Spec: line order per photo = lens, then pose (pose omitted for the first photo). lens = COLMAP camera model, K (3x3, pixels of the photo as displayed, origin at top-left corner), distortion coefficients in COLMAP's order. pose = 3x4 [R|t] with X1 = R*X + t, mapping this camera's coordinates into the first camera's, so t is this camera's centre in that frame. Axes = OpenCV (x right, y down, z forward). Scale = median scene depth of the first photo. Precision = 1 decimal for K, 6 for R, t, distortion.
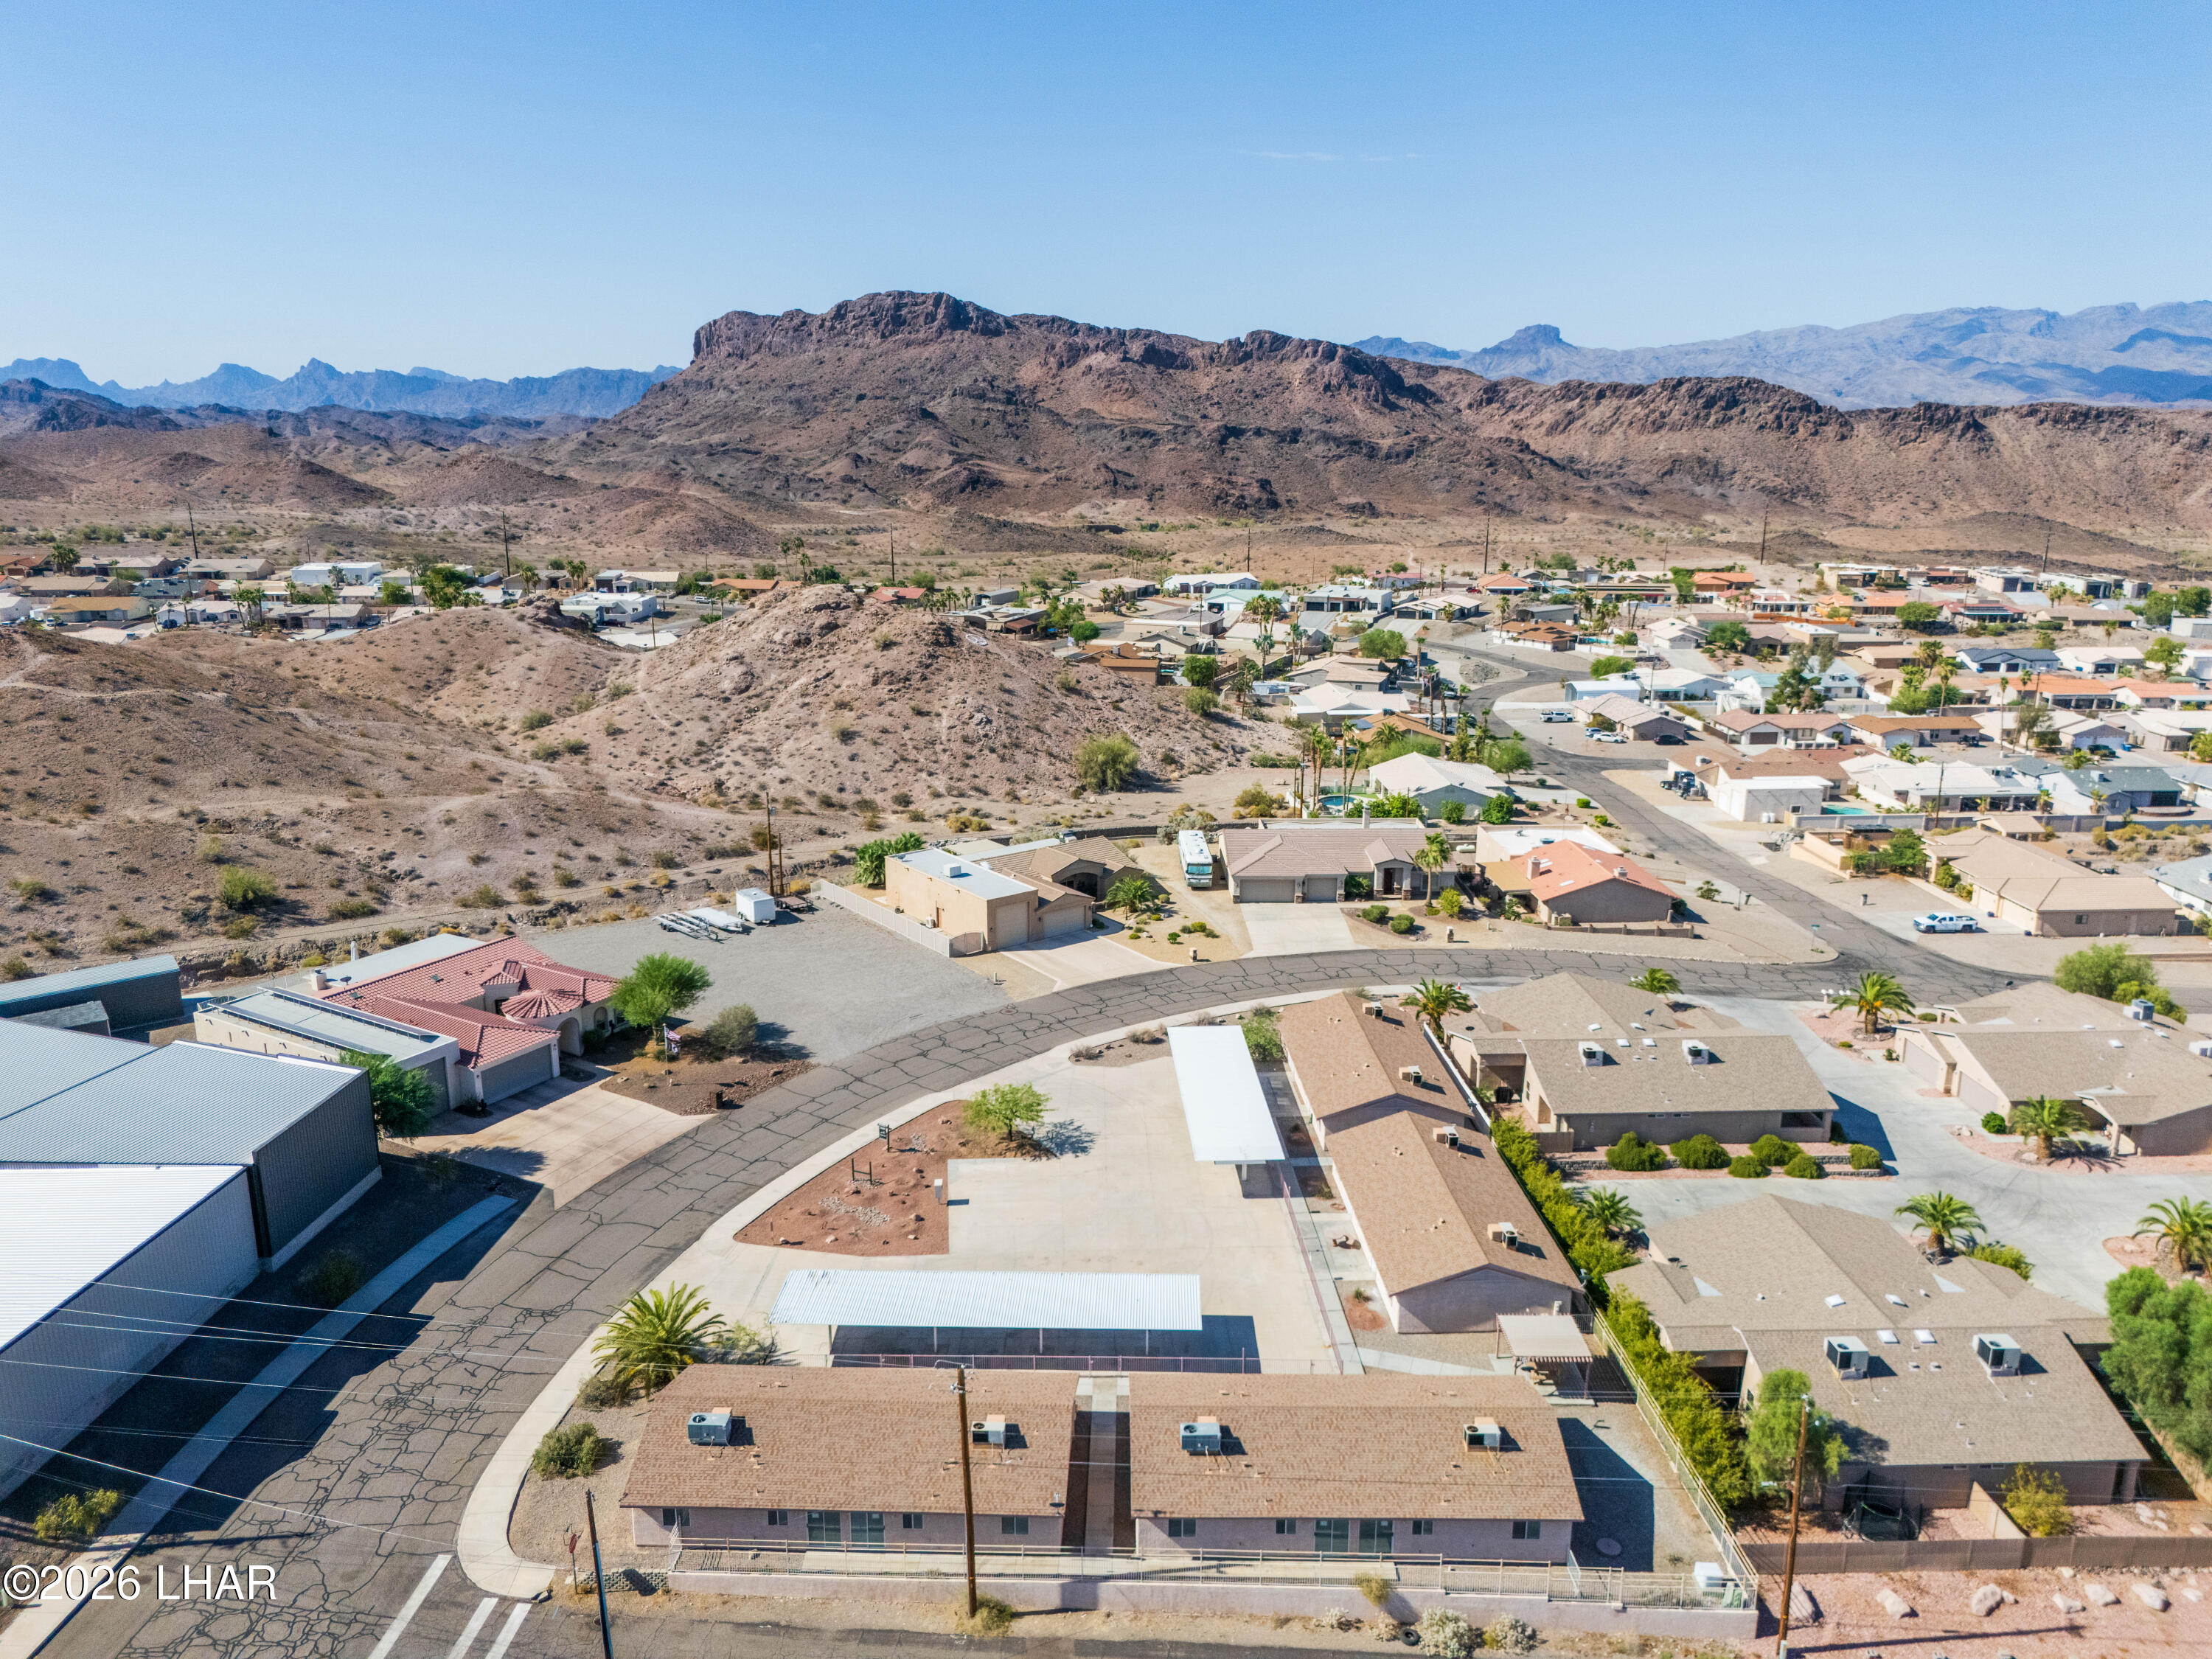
lens RADIAL K [[1629.9, 0, 1106.0], [0, 1629.9, 829.5], [0, 0, 1]] dist [0.070172, -0.064853]
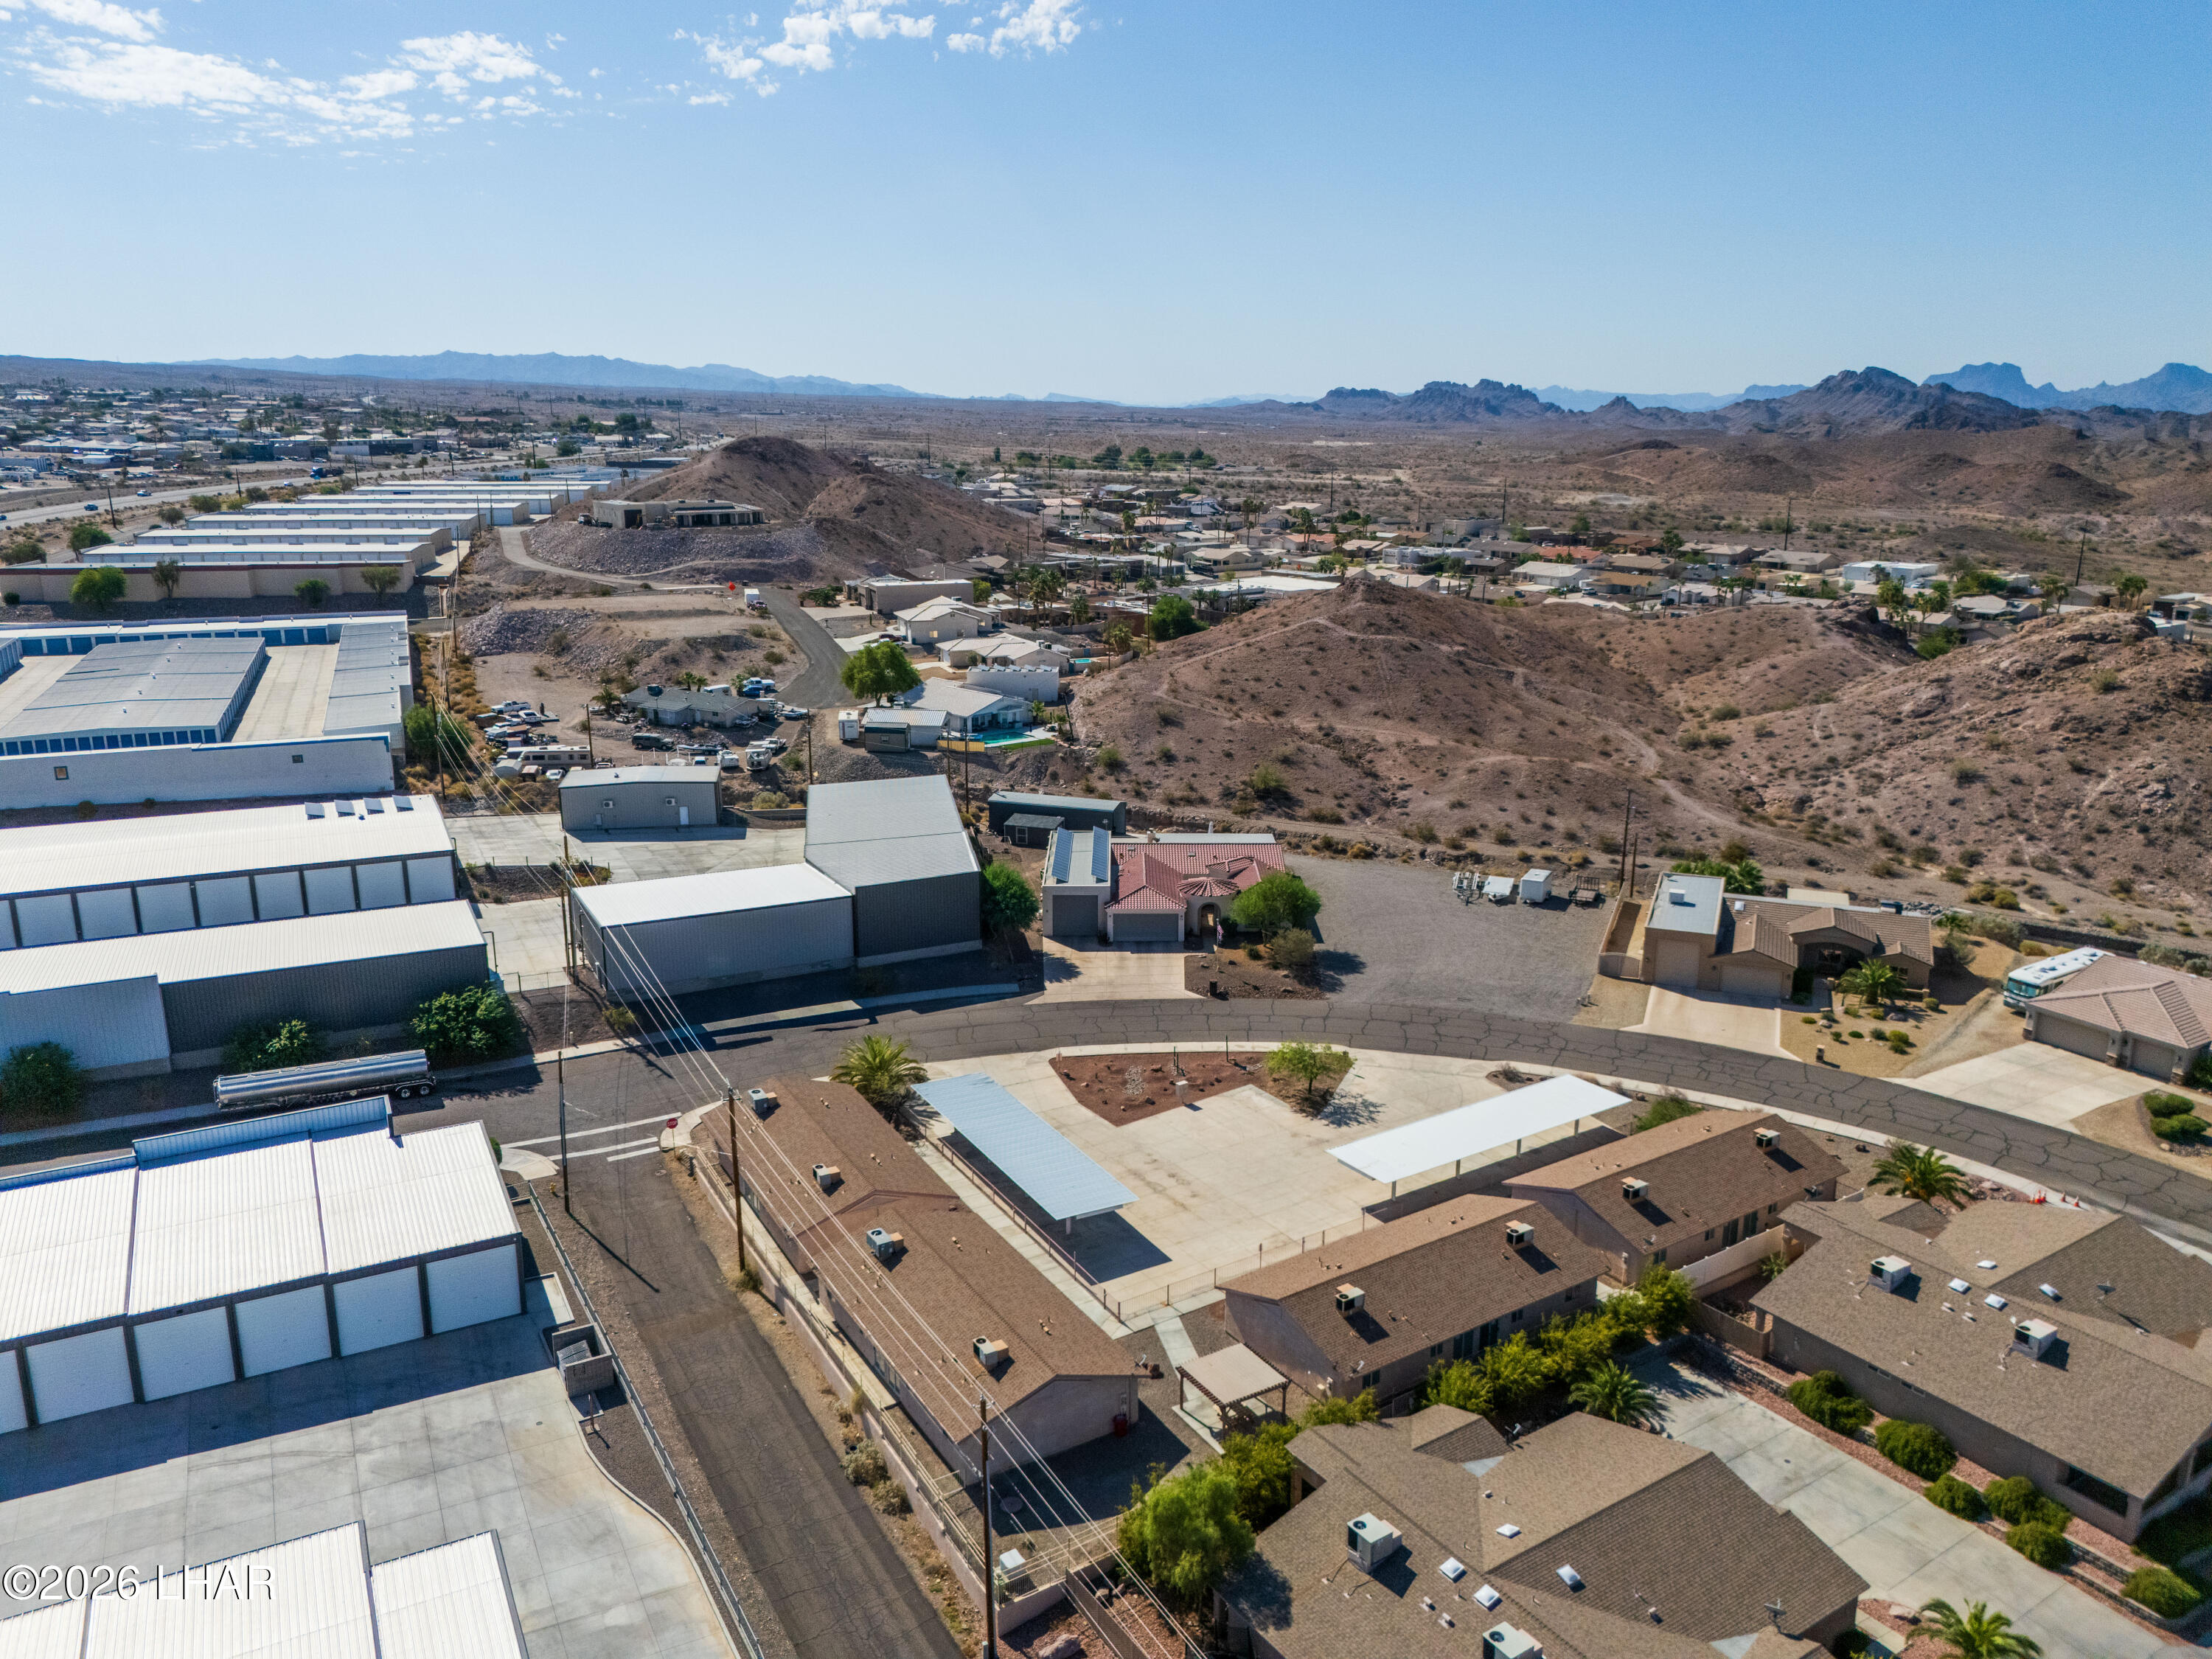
lens RADIAL K [[1634.7, 0, 1106.0], [0, 1634.7, 829.5], [0, 0, 1]] dist [0.061645, -0.052647]
pose [[0.513456, 0.212553, -0.831375, 0.478696], [-0.213852, 0.969965, 0.115912, -0.047957], [0.831042, 0.118276, 0.543489, 0.188334]]
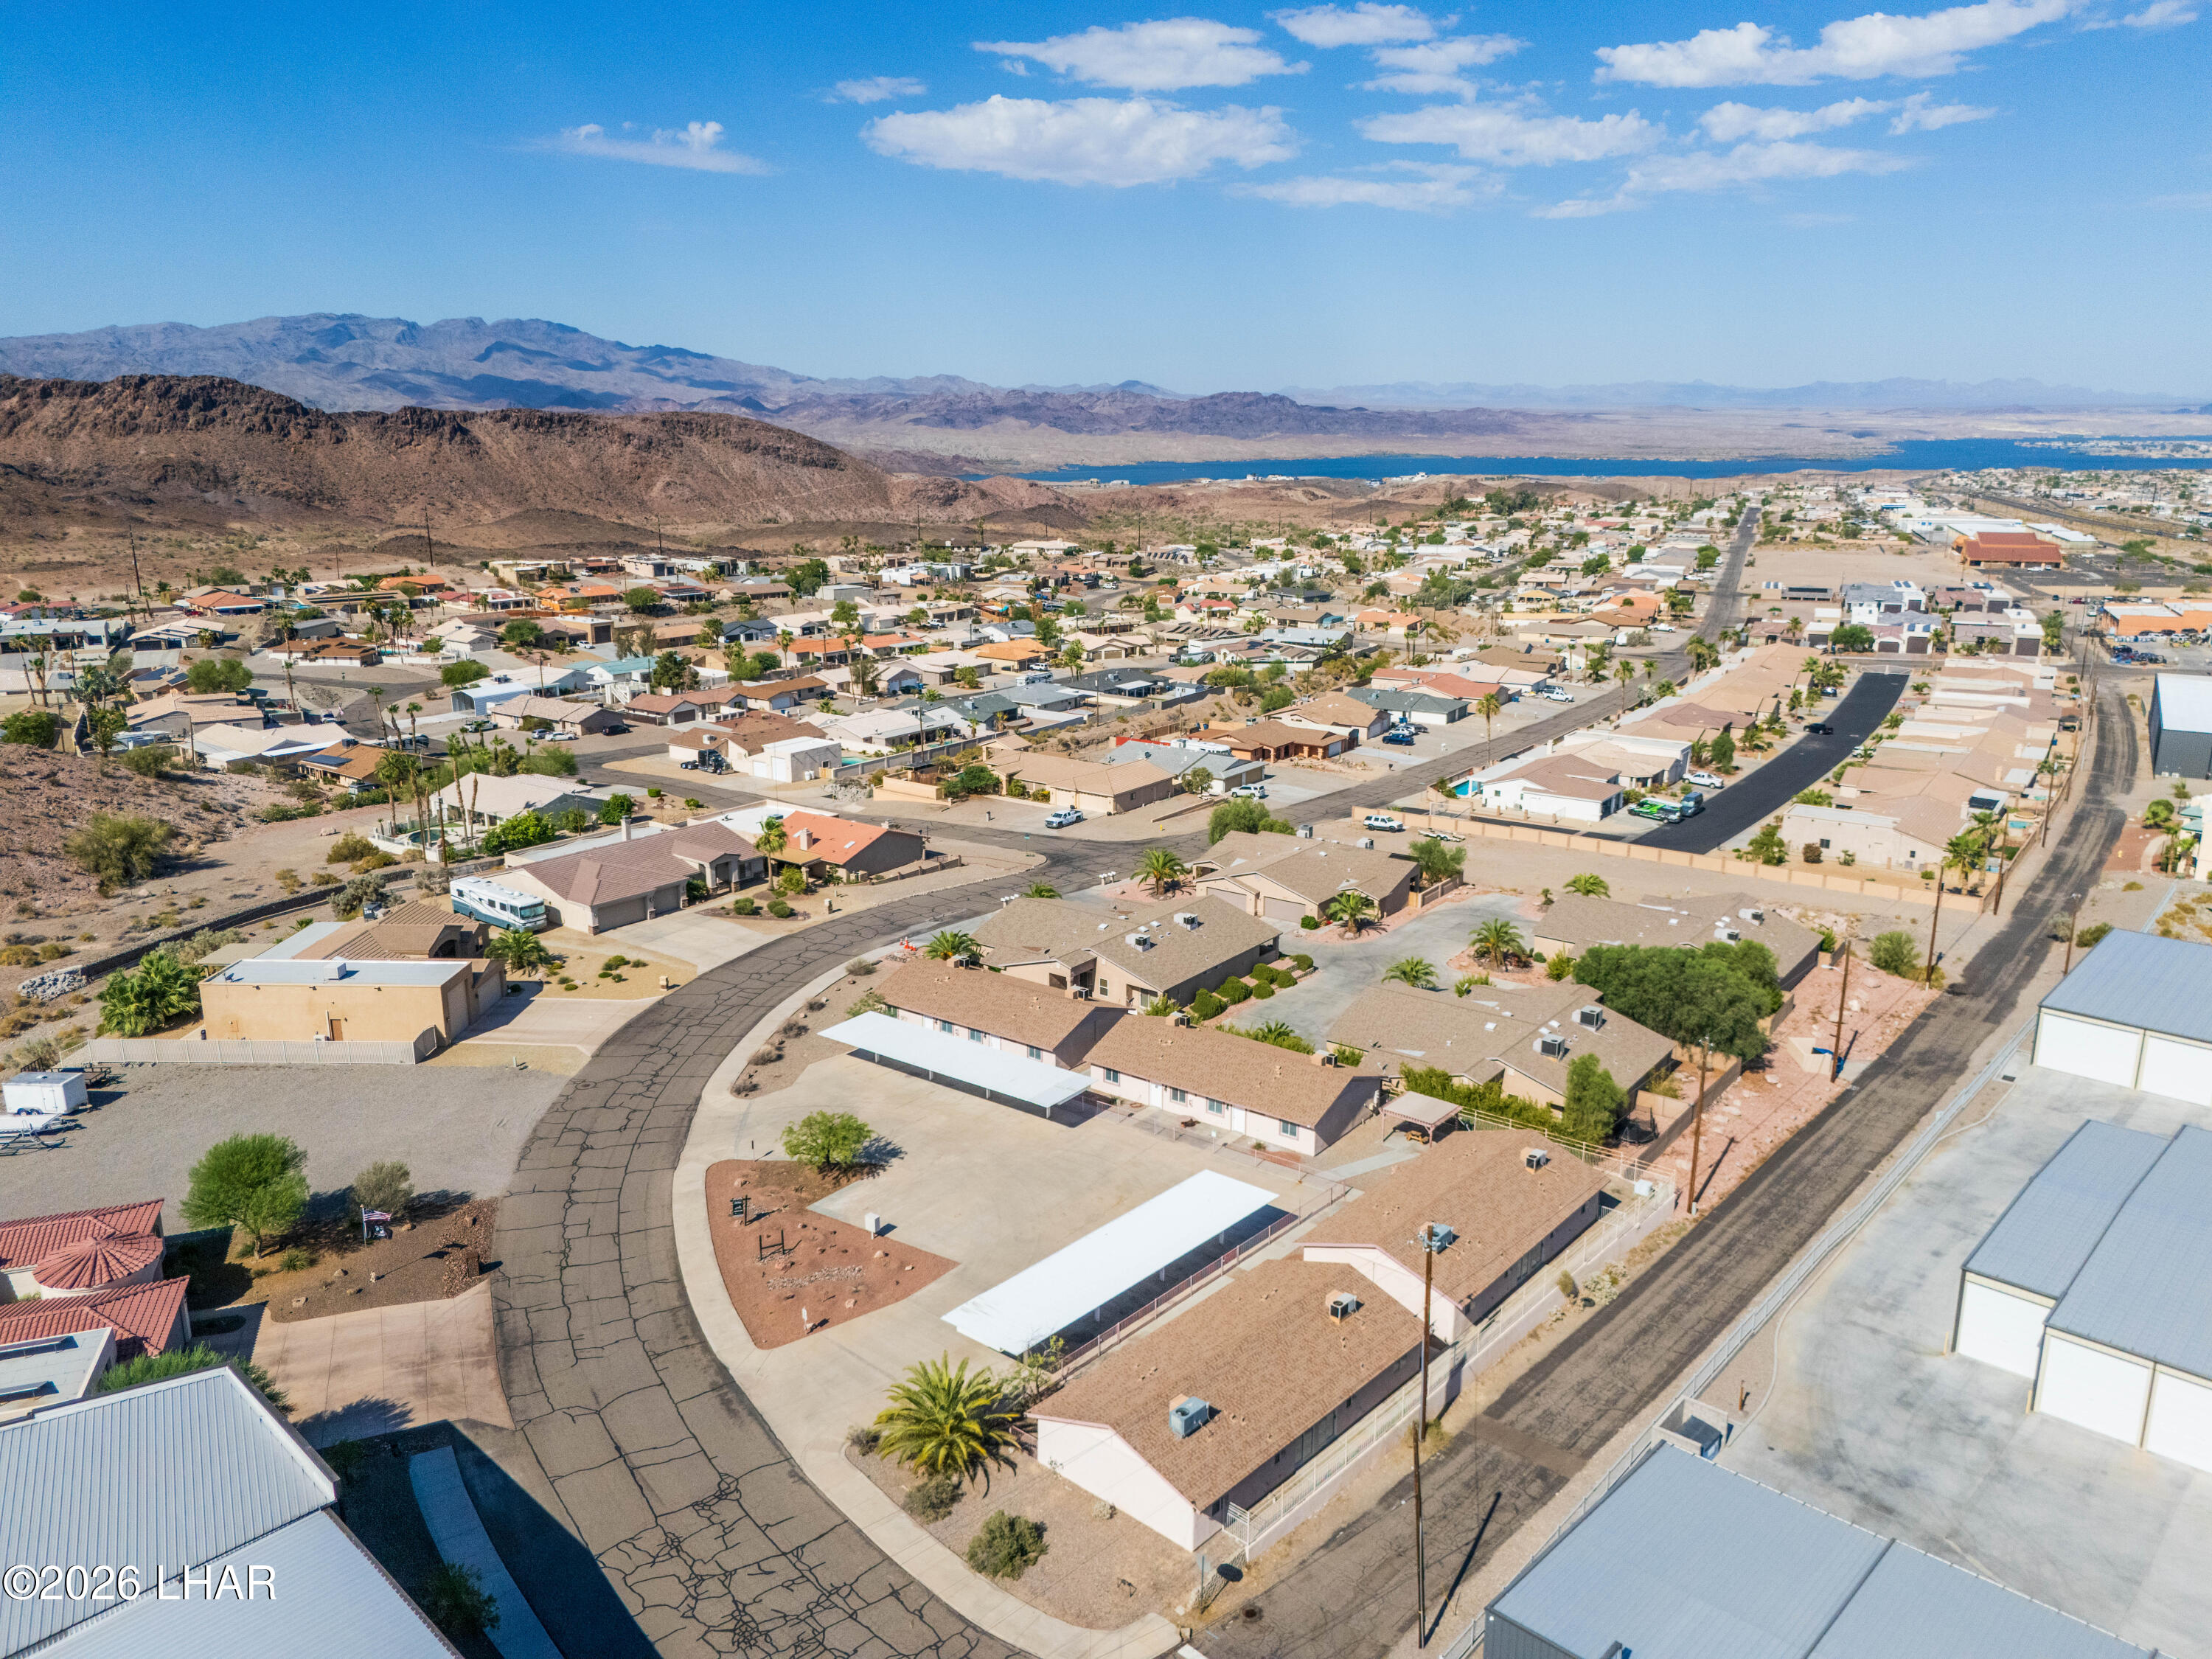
lens RADIAL K [[1629.9, 0, 1106.0], [0, 1629.9, 829.5], [0, 0, 1]] dist [0.070172, -0.064853]
pose [[0.632779, -0.192190, 0.750103, -0.422420], [0.193505, 0.977222, 0.087144, -0.038697], [-0.749765, 0.090006, 0.655555, 0.149741]]
